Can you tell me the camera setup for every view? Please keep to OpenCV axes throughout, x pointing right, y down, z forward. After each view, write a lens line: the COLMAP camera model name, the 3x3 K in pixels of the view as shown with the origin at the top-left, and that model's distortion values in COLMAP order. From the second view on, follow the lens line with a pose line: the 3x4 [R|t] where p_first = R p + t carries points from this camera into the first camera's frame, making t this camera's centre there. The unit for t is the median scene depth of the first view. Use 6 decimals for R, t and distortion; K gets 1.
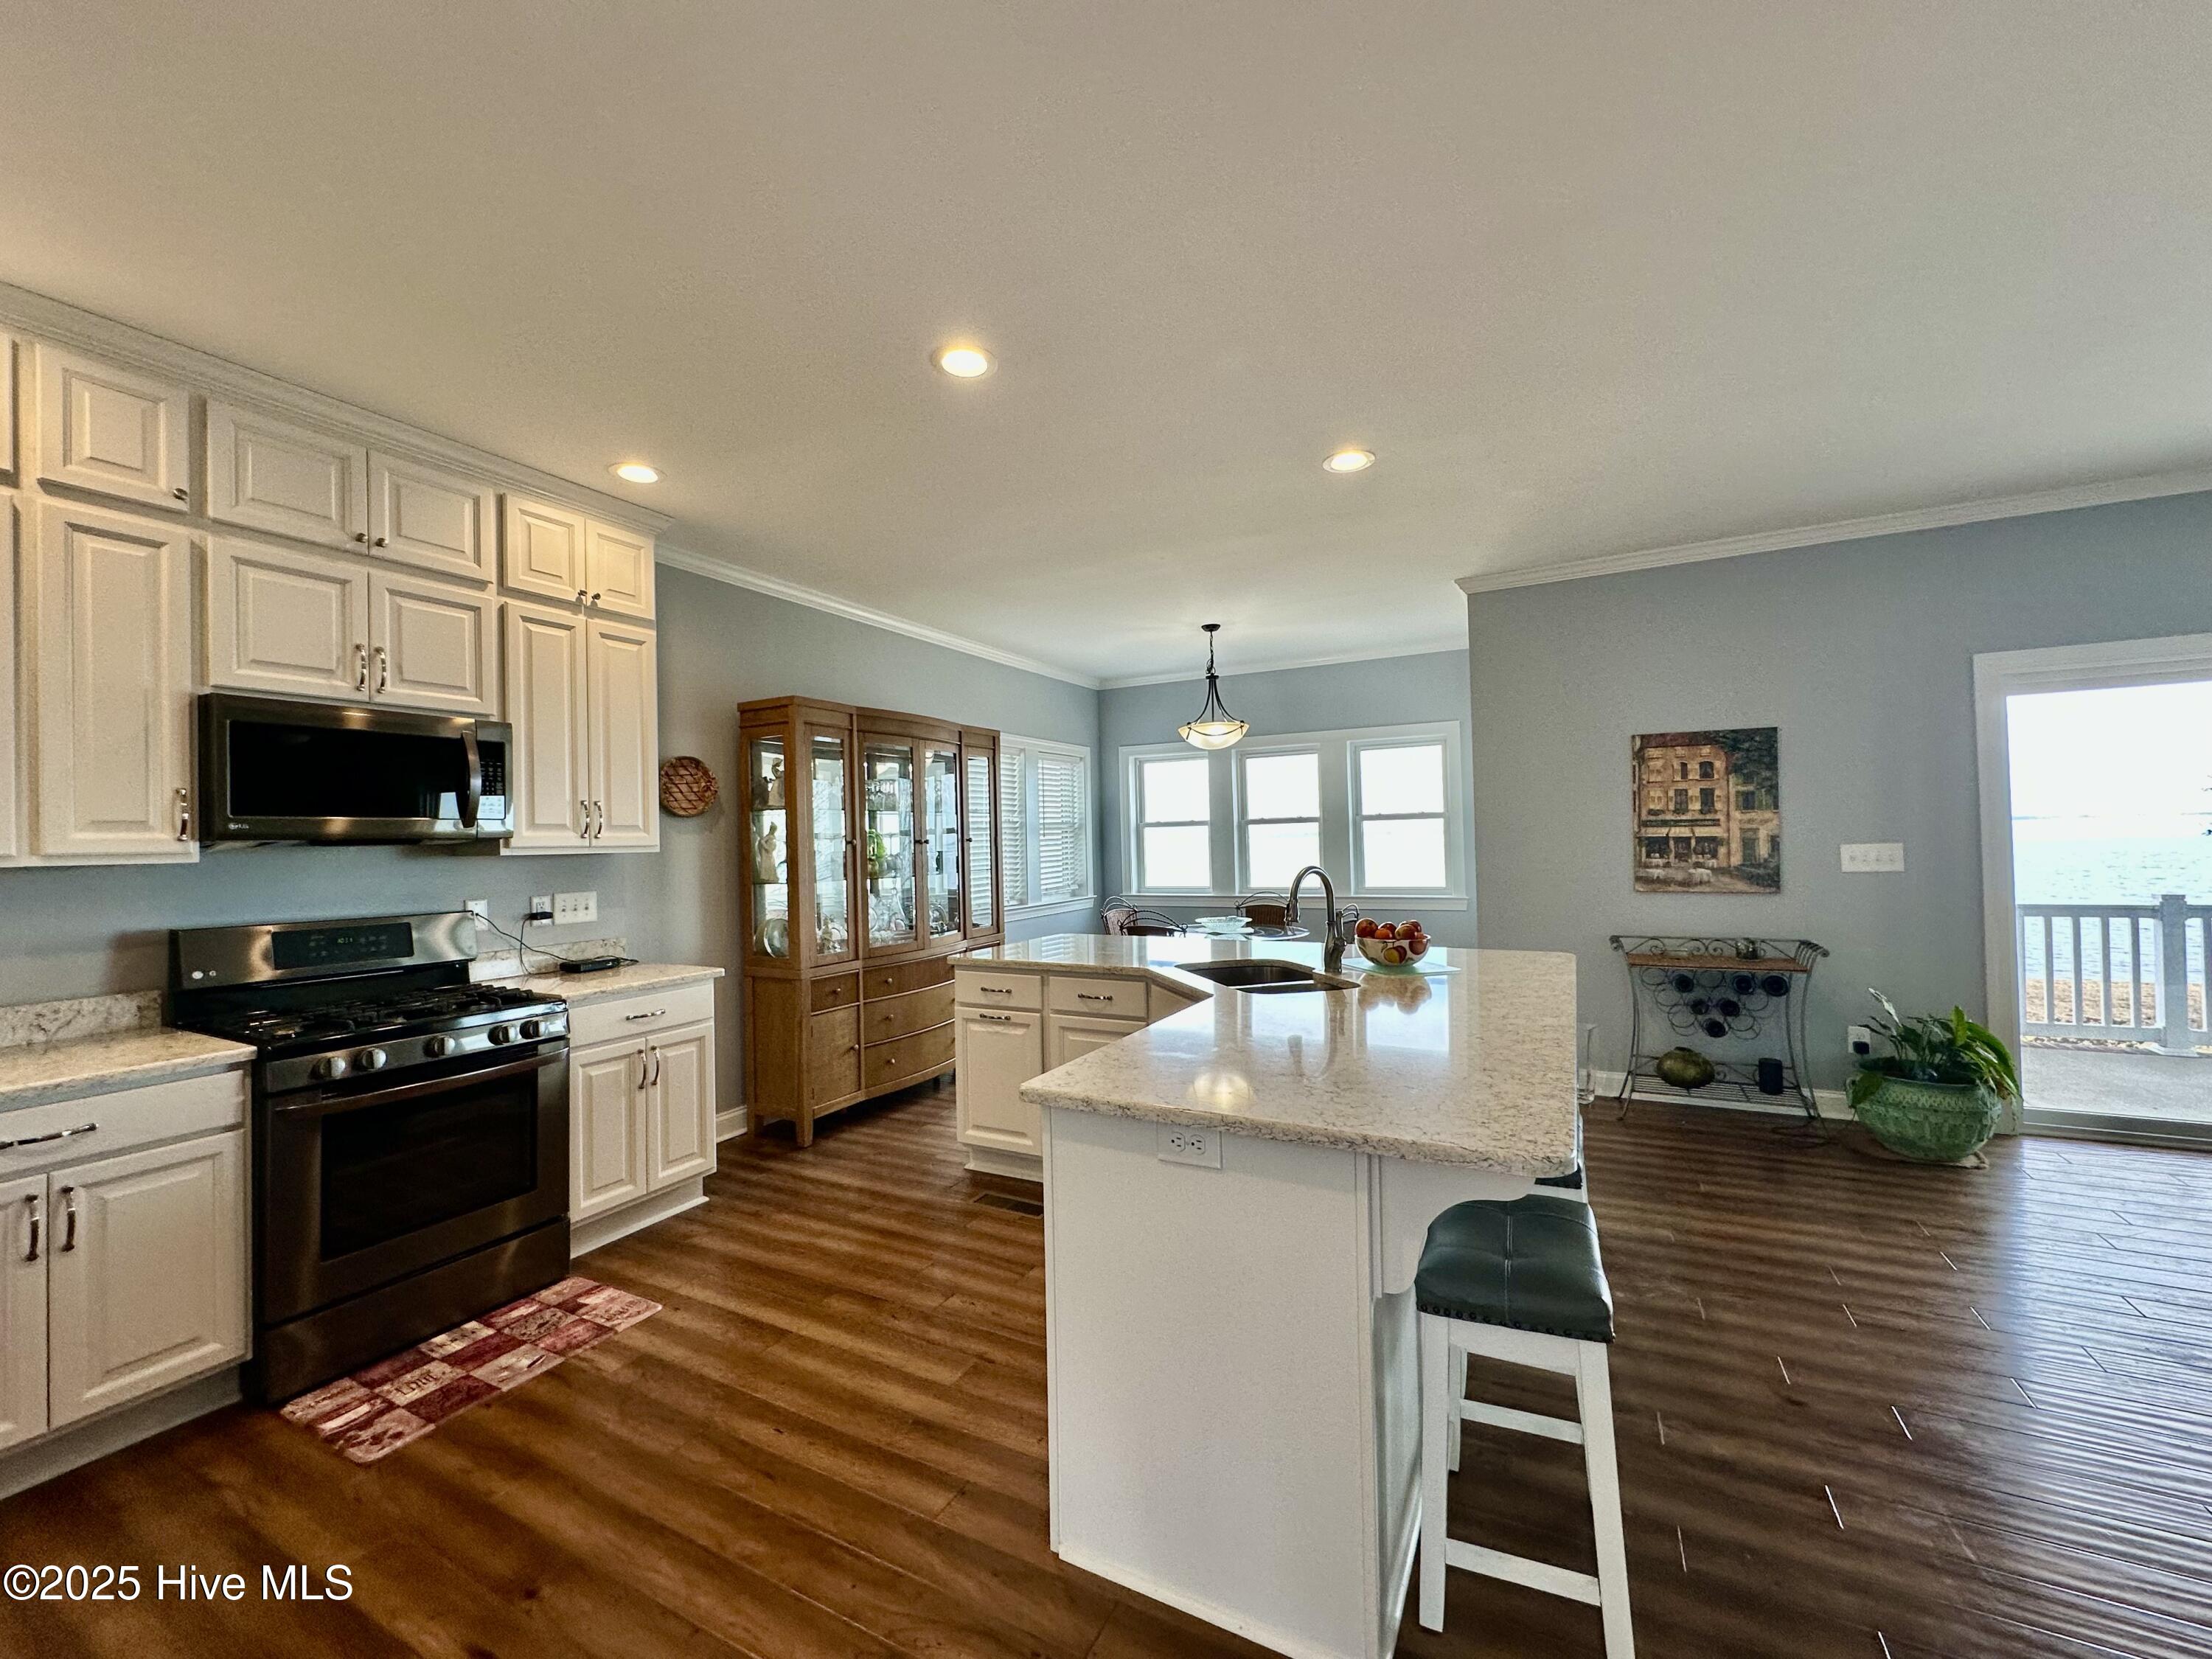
lens RADIAL K [[881.0, 0, 1109.5], [0, 881.0, 836.8], [0, 0, 1]] dist [0.000759, -0.000068]
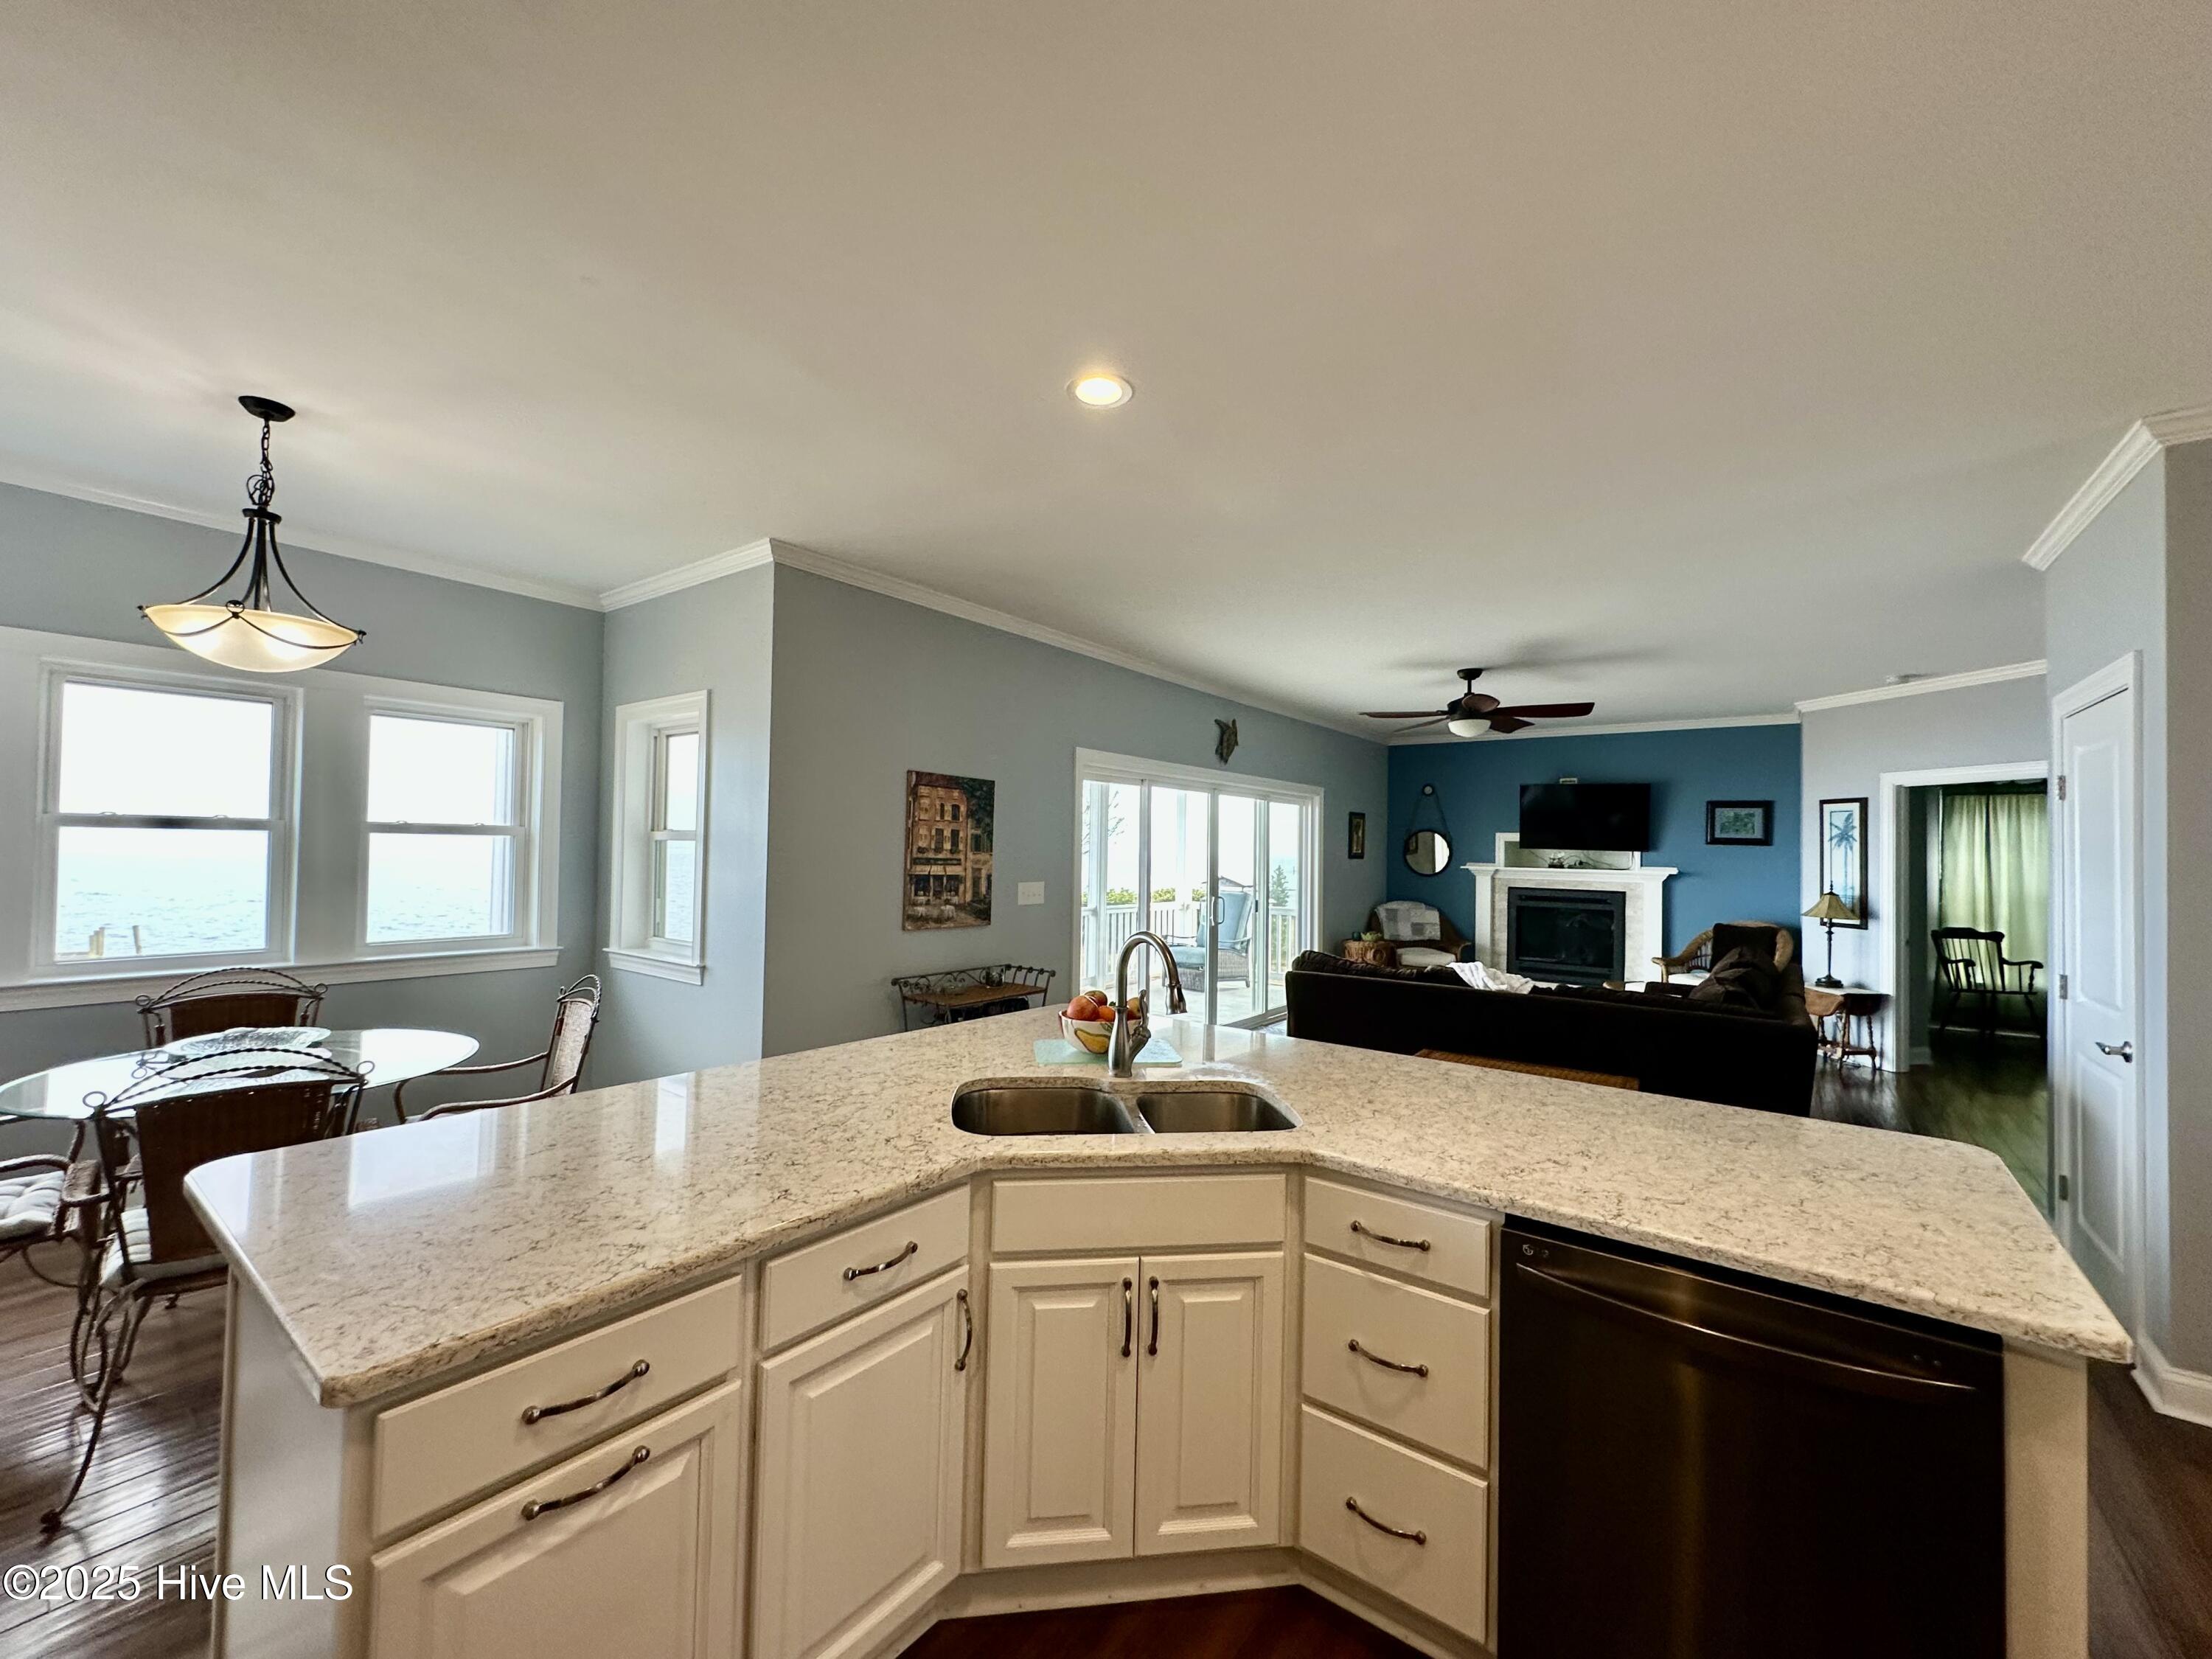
lens RADIAL K [[881.0, 0, 1105.5], [0, 881.0, 833.4], [0, 0, 1]] dist [0.000759, -0.000068]
pose [[0.163921, 0.046763, 0.985364, -0.343645], [-0.026191, 0.998730, -0.043040, -0.009549], [-0.986126, -0.018753, 0.164938, 0.647871]]
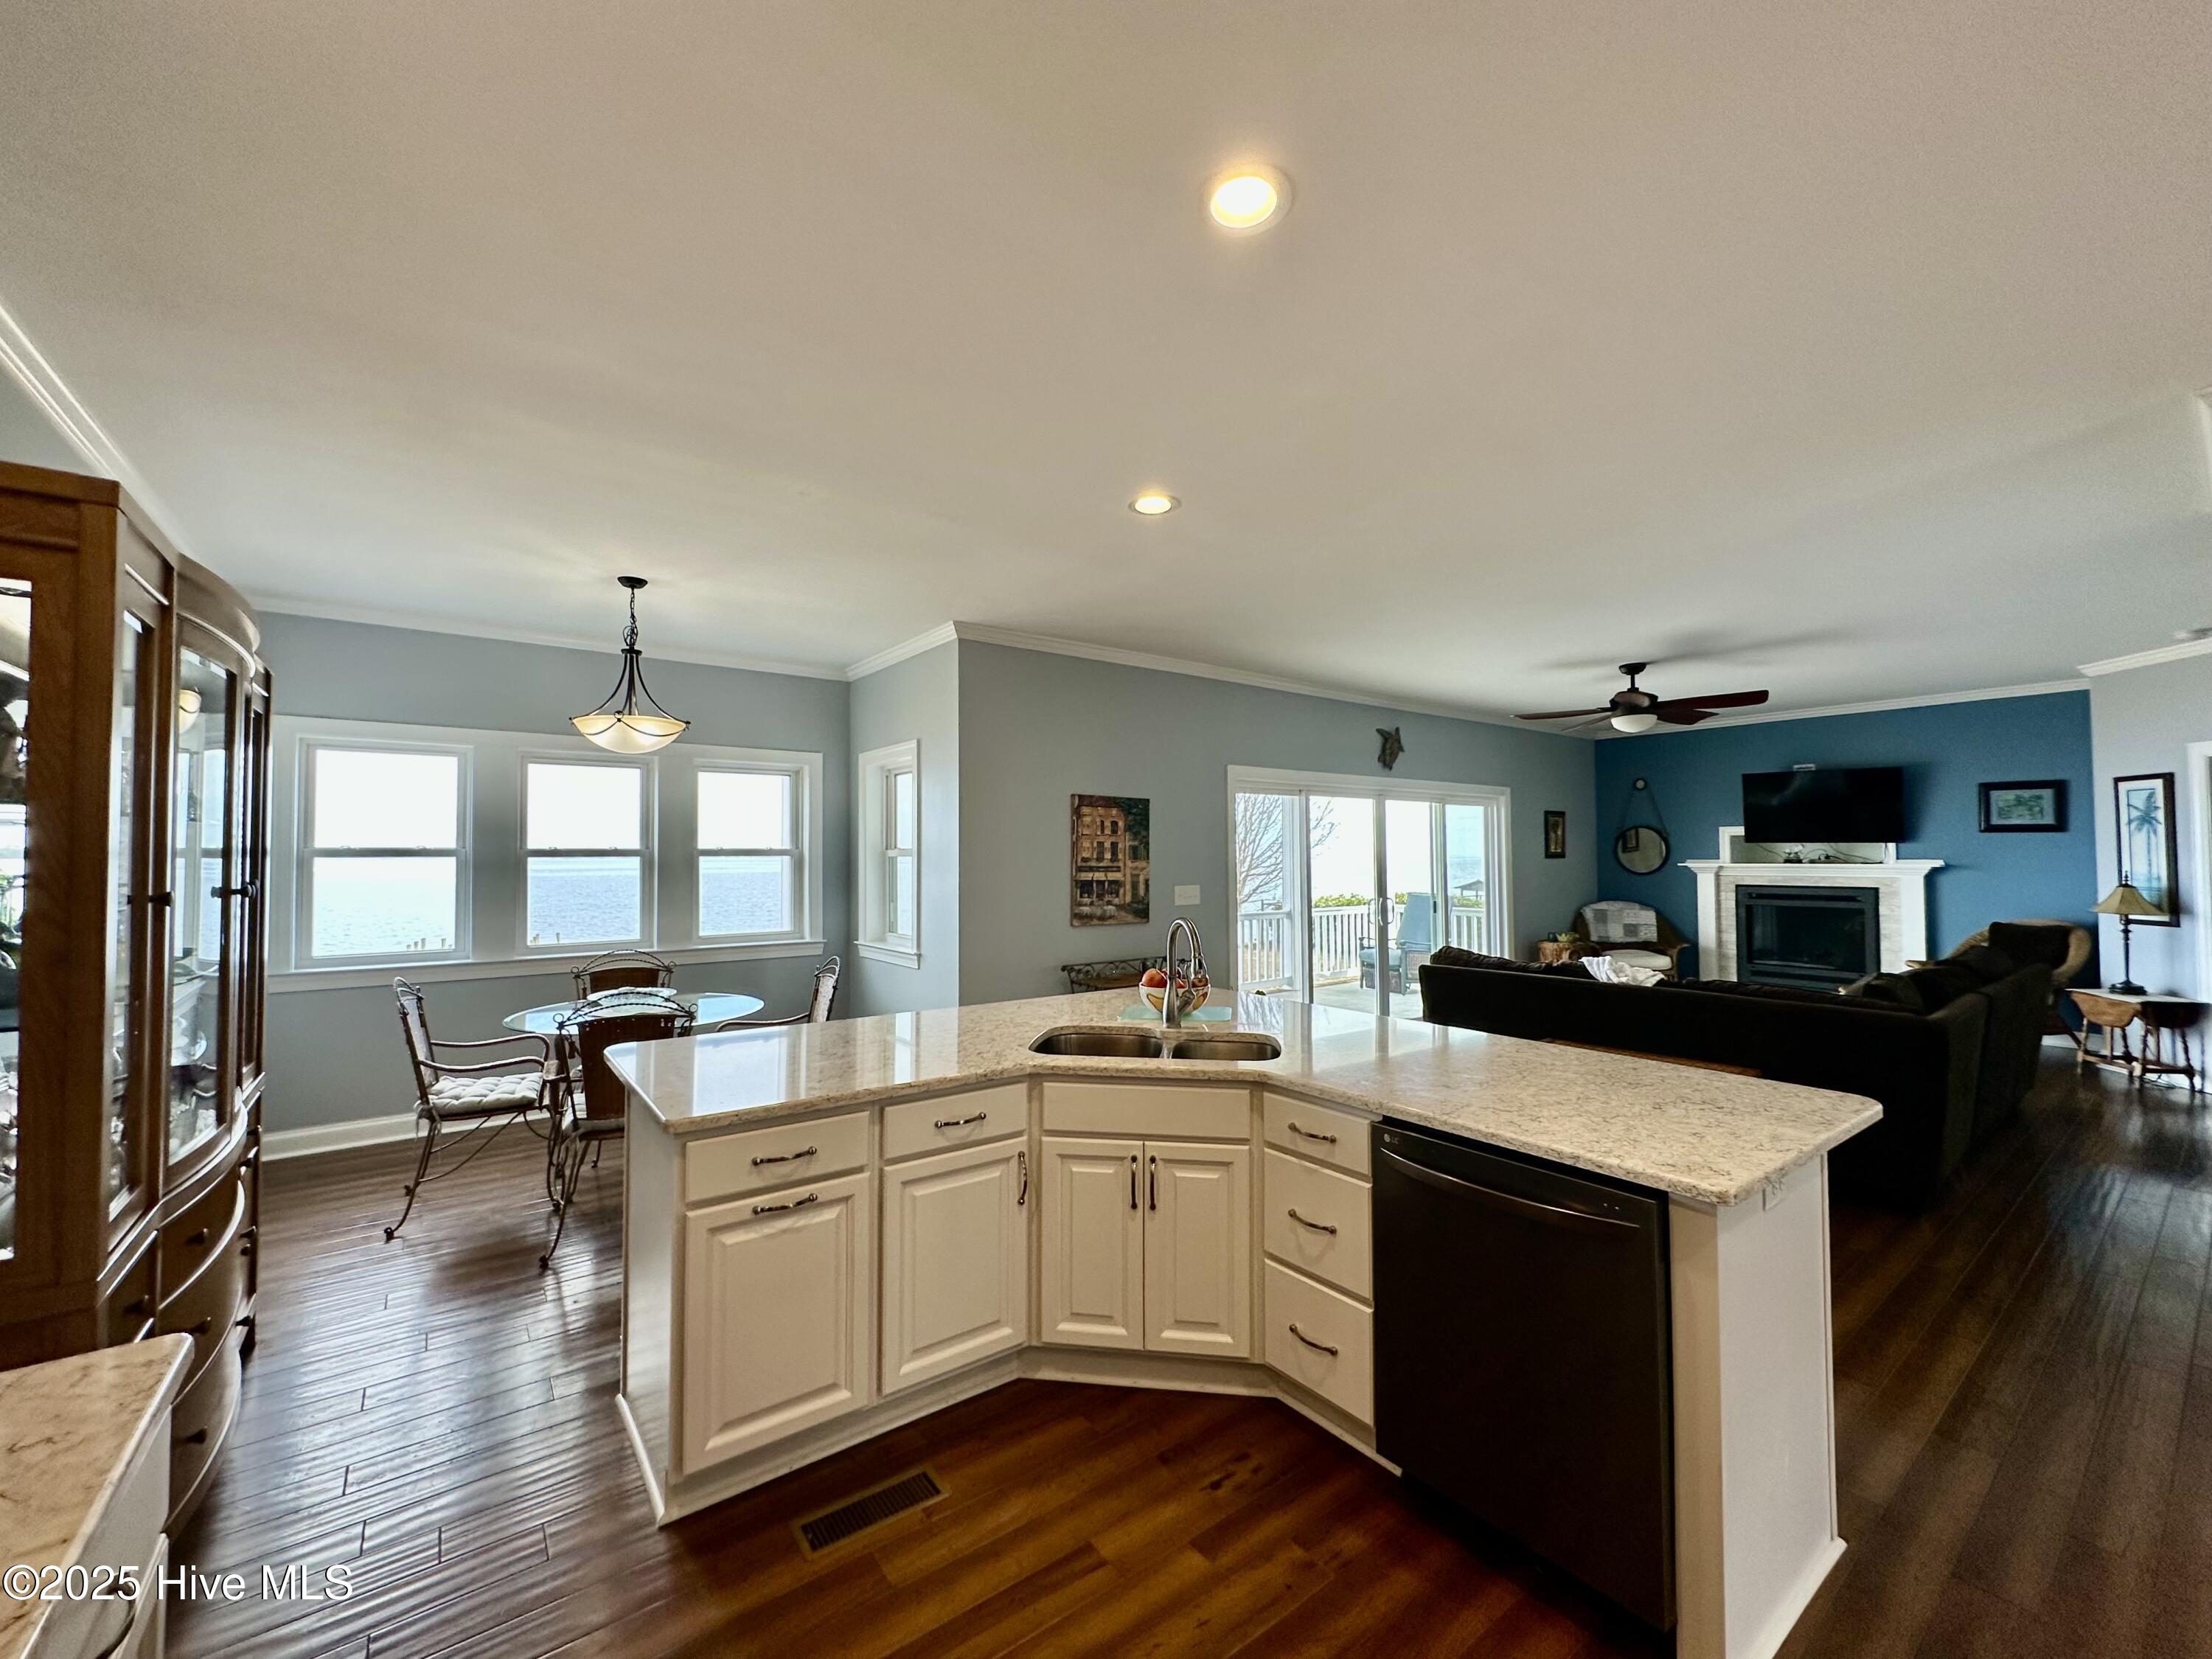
lens RADIAL K [[881.0, 0, 1107.1], [0, 881.0, 833.3], [0, 0, 1]] dist [0.000759, -0.000068]
pose [[0.425834, 0.046328, 0.903615, -0.471535], [-0.008113, 0.998844, -0.047387, -0.007365], [-0.904765, 0.012848, 0.425717, 0.473436]]
